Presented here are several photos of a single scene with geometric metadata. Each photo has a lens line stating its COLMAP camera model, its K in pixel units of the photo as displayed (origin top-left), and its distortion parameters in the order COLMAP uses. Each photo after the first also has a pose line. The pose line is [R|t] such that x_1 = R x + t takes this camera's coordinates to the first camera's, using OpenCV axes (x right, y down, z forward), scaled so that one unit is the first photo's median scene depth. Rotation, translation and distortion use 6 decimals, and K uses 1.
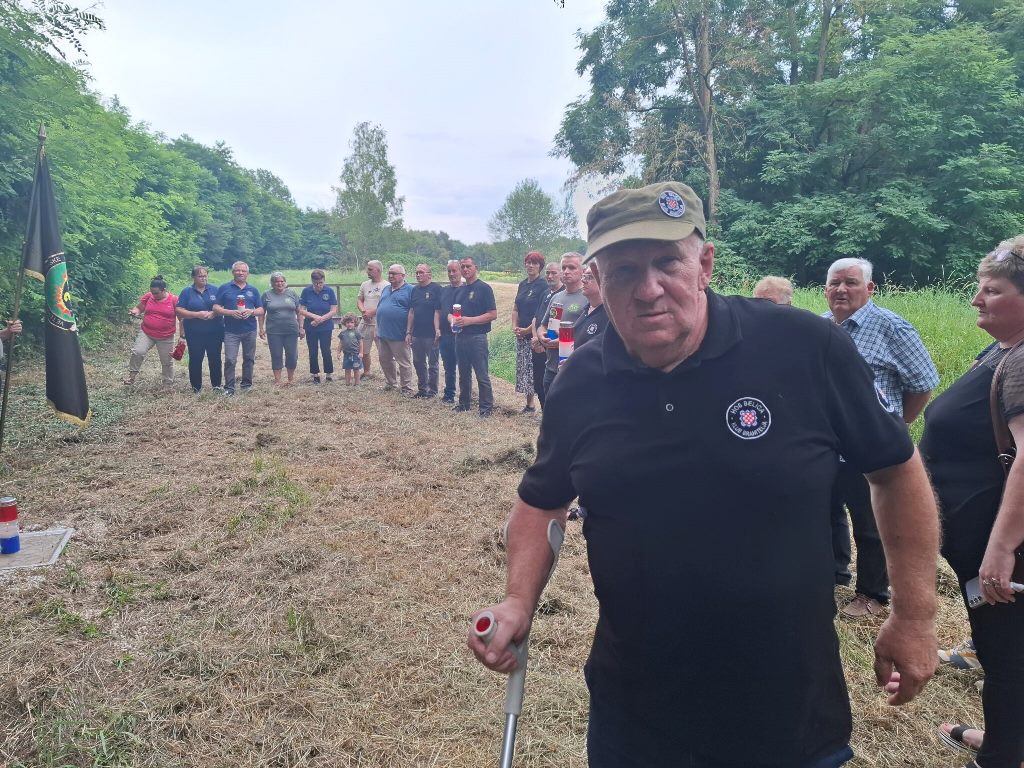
lens RADIAL K [[702.1, 0, 489.4], [0, 702.1, 364.2], [0, 0, 1]] dist [0.115015, -0.150656]
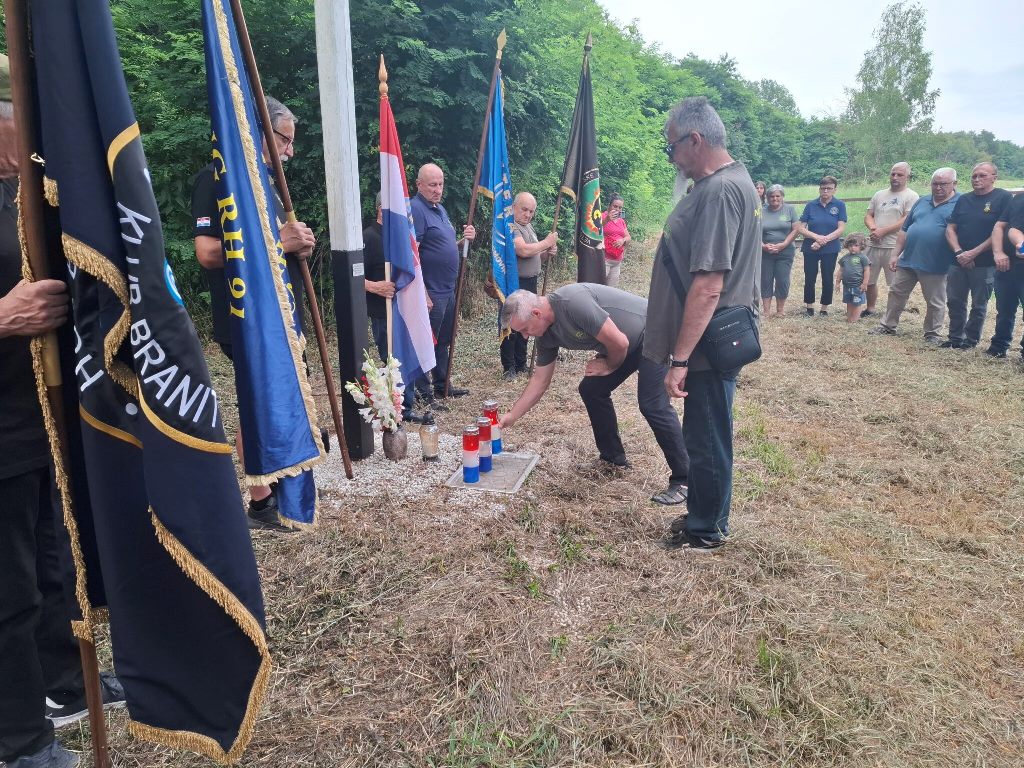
lens RADIAL K [[696.6, 0, 504.6], [0, 696.6, 382.4], [0, 0, 1]] dist [0.102499, -0.124328]
pose [[0.804283, 0.126803, -0.580559, -0.033938], [-0.048049, 0.987646, 0.149153, -0.004412], [0.592300, -0.092066, 0.800440, 0.094479]]
